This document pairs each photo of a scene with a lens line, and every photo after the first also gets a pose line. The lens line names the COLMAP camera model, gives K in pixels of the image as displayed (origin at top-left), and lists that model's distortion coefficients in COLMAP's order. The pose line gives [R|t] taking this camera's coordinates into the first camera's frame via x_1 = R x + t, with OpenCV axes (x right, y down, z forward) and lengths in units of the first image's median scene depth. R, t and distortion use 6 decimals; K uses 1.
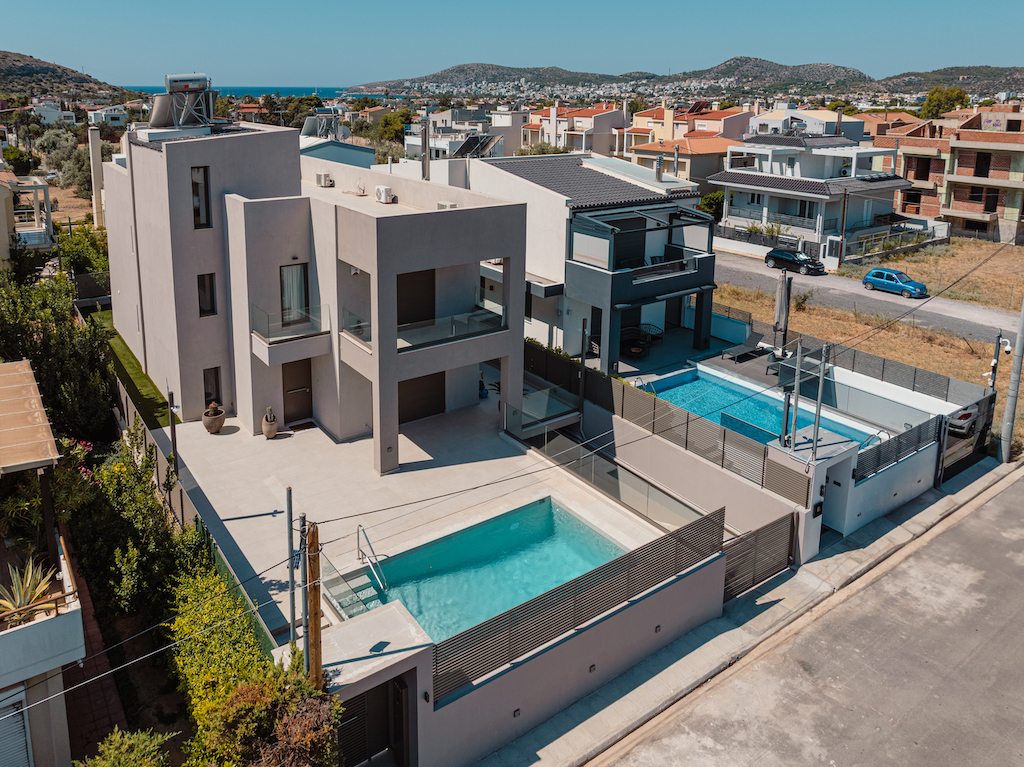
lens RADIAL K [[760.4, 0, 511.4], [0, 760.4, 279.8], [0, 0, 1]] dist [-0.009652, -0.009181]
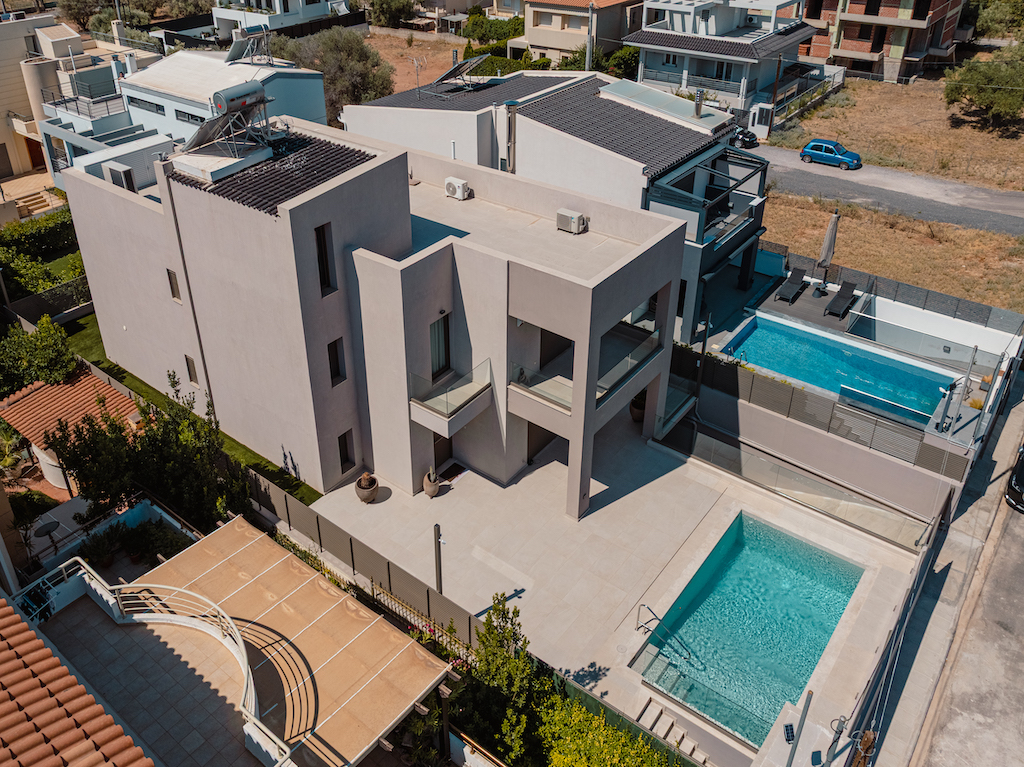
lens RADIAL K [[800.5, 0, 509.2], [0, 800.5, 343.5], [0, 0, 1]] dist [-0.024036, -0.000902]
pose [[0.961953, -0.159516, 0.221813, -0.192598], [0.085140, 0.946455, 0.311407, -0.126631], [-0.259610, -0.280674, 0.924026, 0.049007]]
